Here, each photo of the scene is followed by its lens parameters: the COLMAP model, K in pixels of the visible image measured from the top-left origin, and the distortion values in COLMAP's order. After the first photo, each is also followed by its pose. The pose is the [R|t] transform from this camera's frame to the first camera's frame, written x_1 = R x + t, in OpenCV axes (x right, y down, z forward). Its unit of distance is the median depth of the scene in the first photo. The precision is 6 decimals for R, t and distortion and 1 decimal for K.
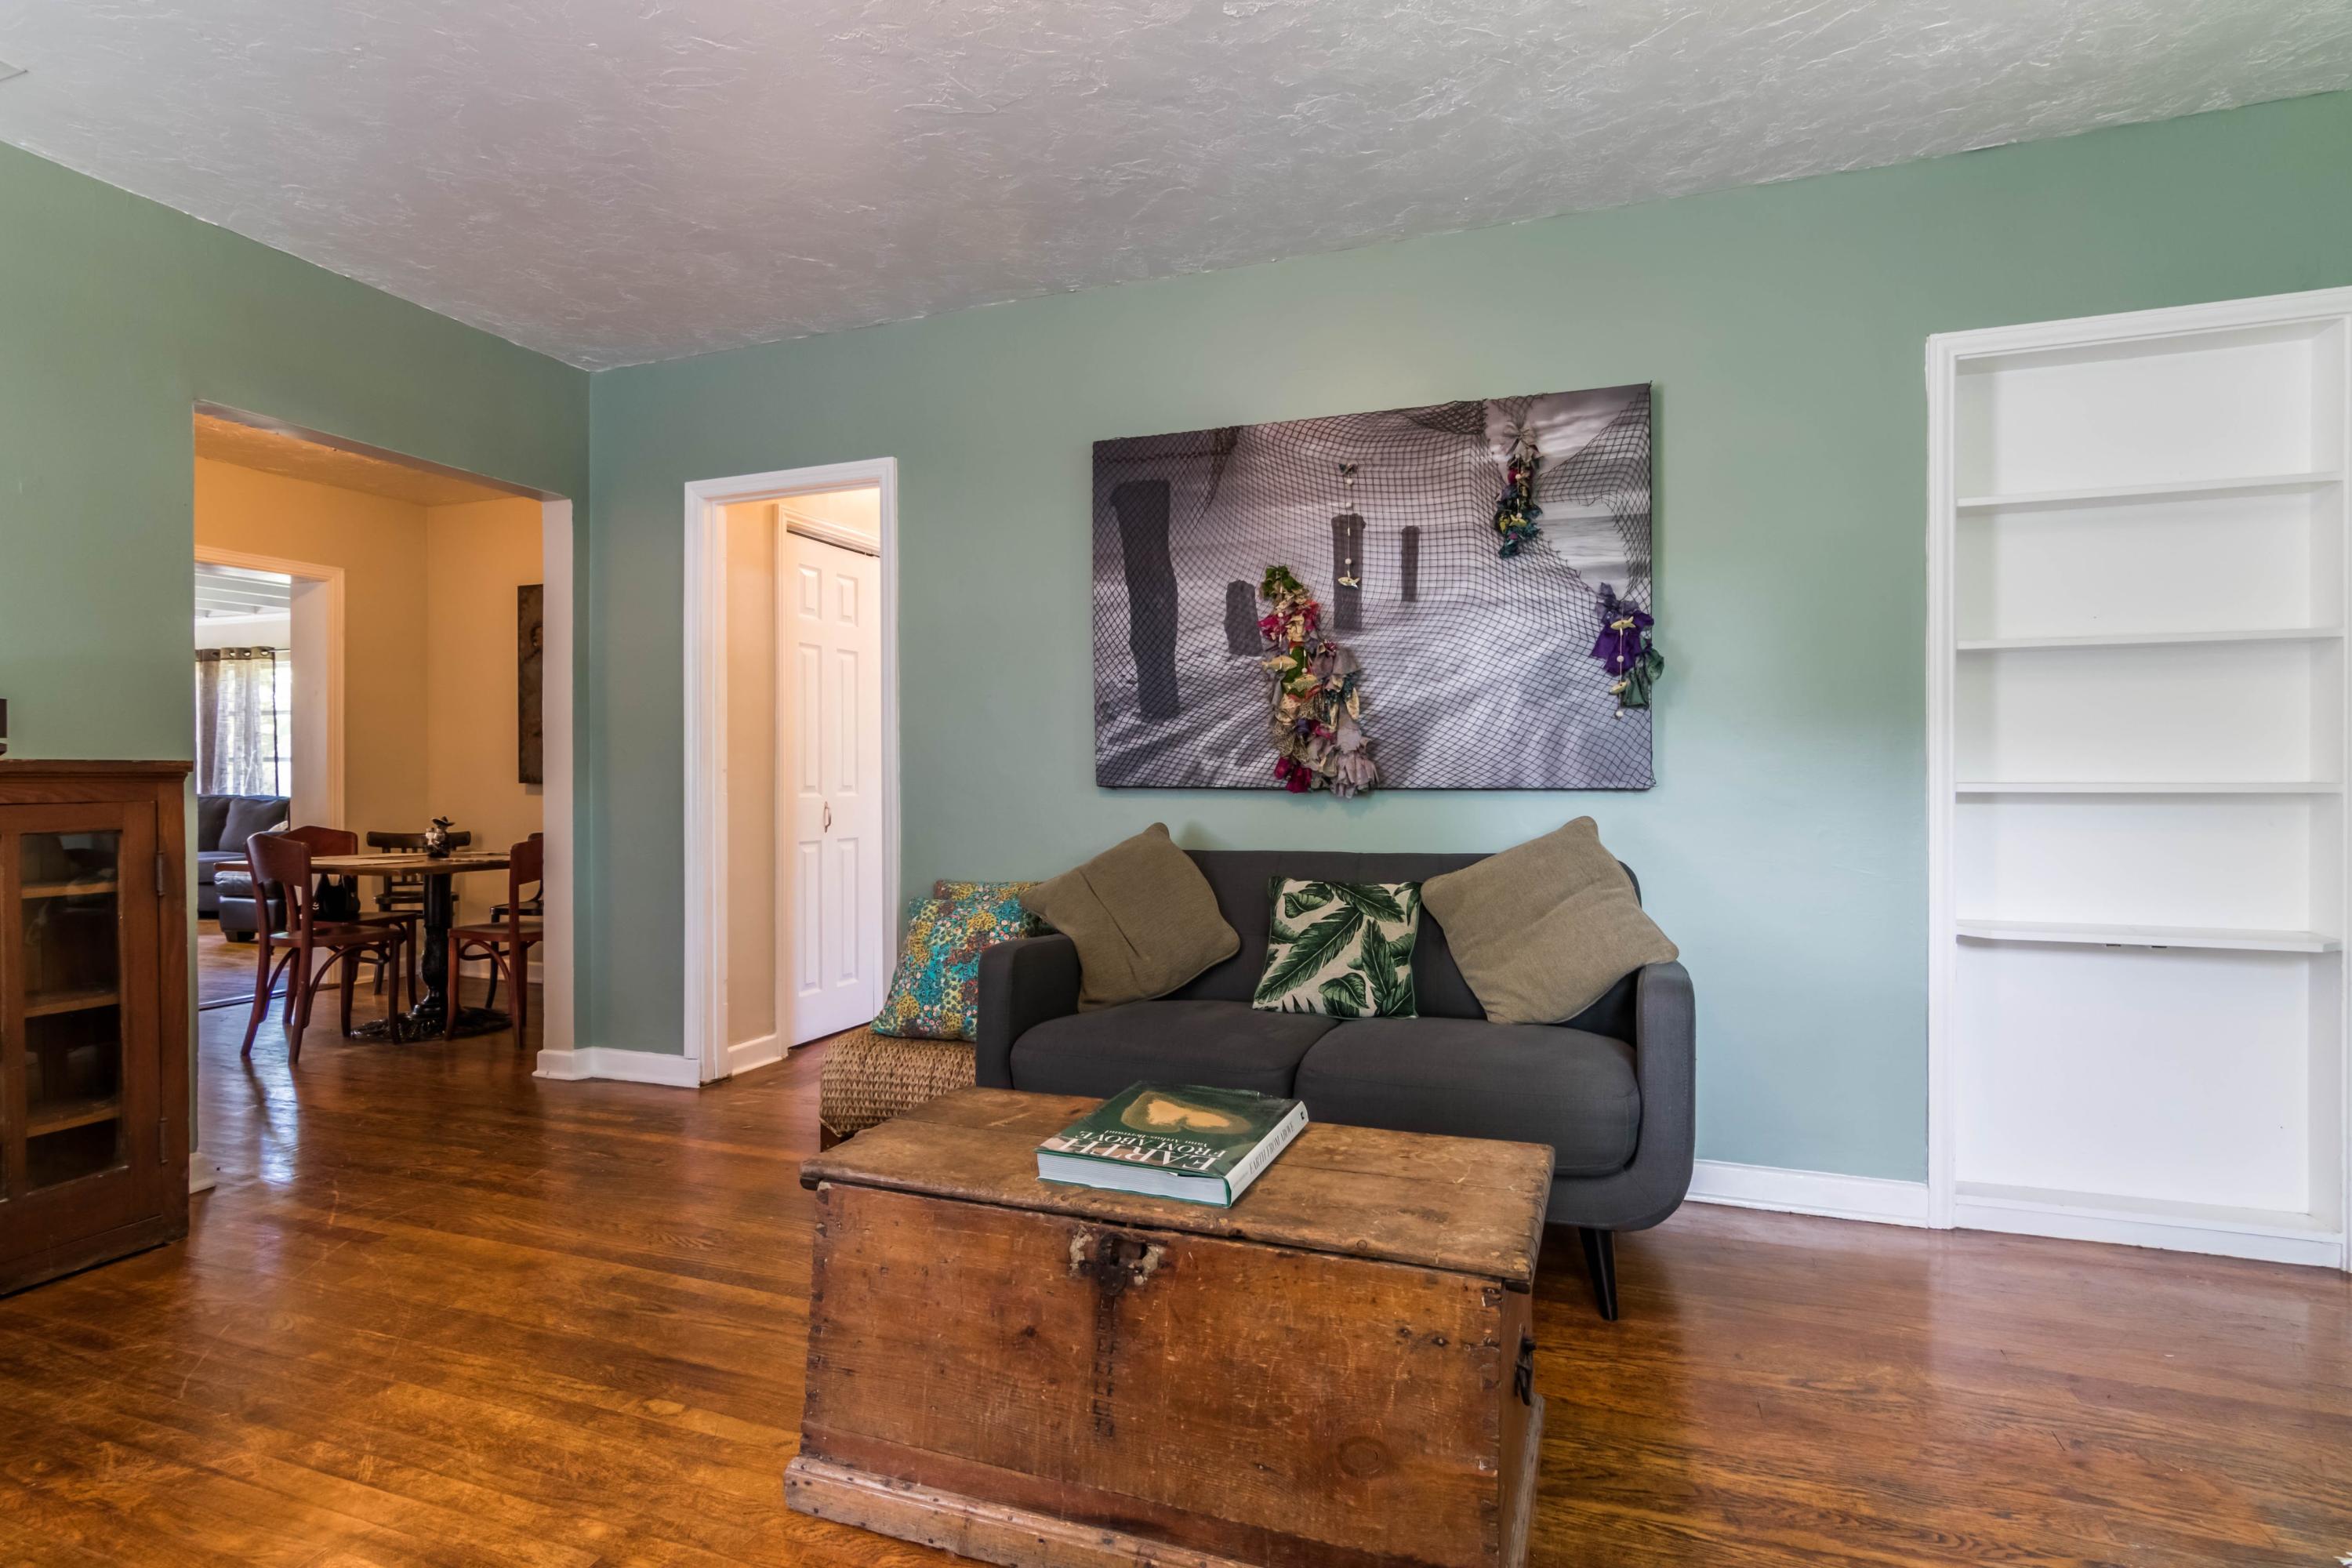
lens RADIAL K [[1198.5, 0, 1180.6], [0, 1198.5, 779.9], [0, 0, 1]] dist [0.001211, -0.000320]
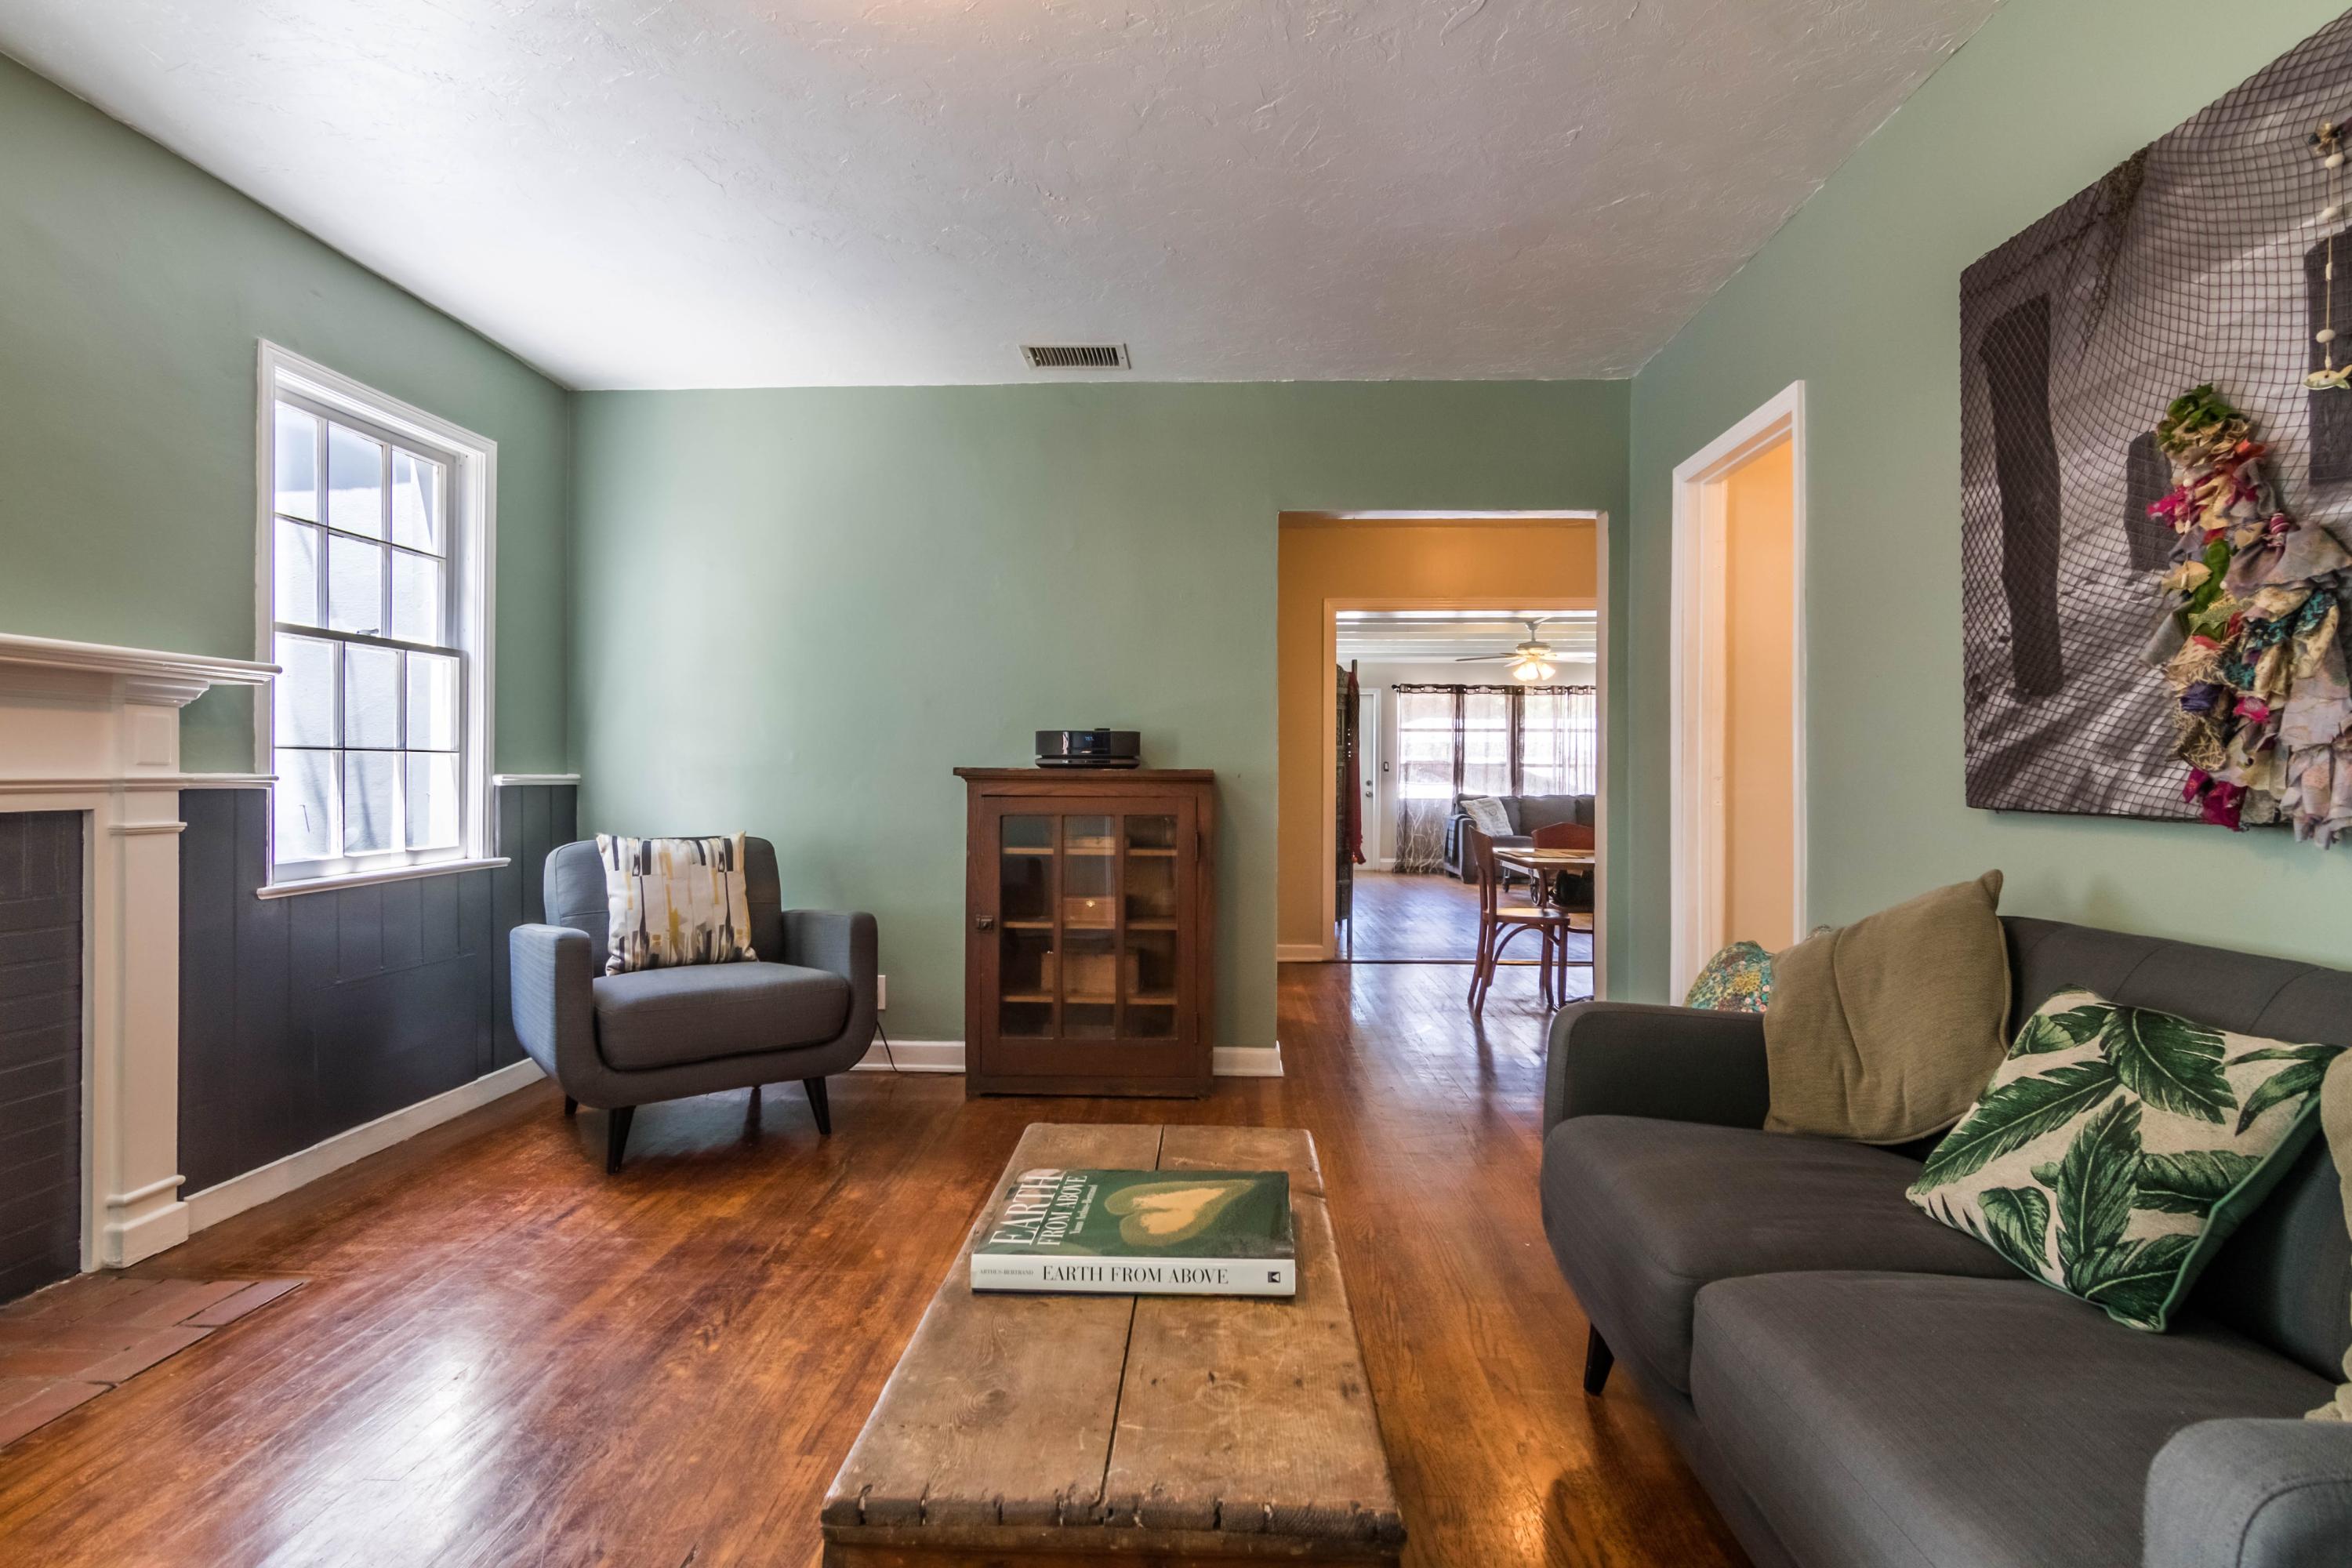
lens RADIAL K [[1198.5, 0, 1176.2], [0, 1198.5, 775.6], [0, 0, 1]] dist [0.001211, -0.000320]
pose [[0.296473, 0.004305, -0.955032, 0.442906], [-0.009556, 0.999953, 0.001541, -0.008721], [0.954993, 0.008669, 0.296500, 0.430148]]
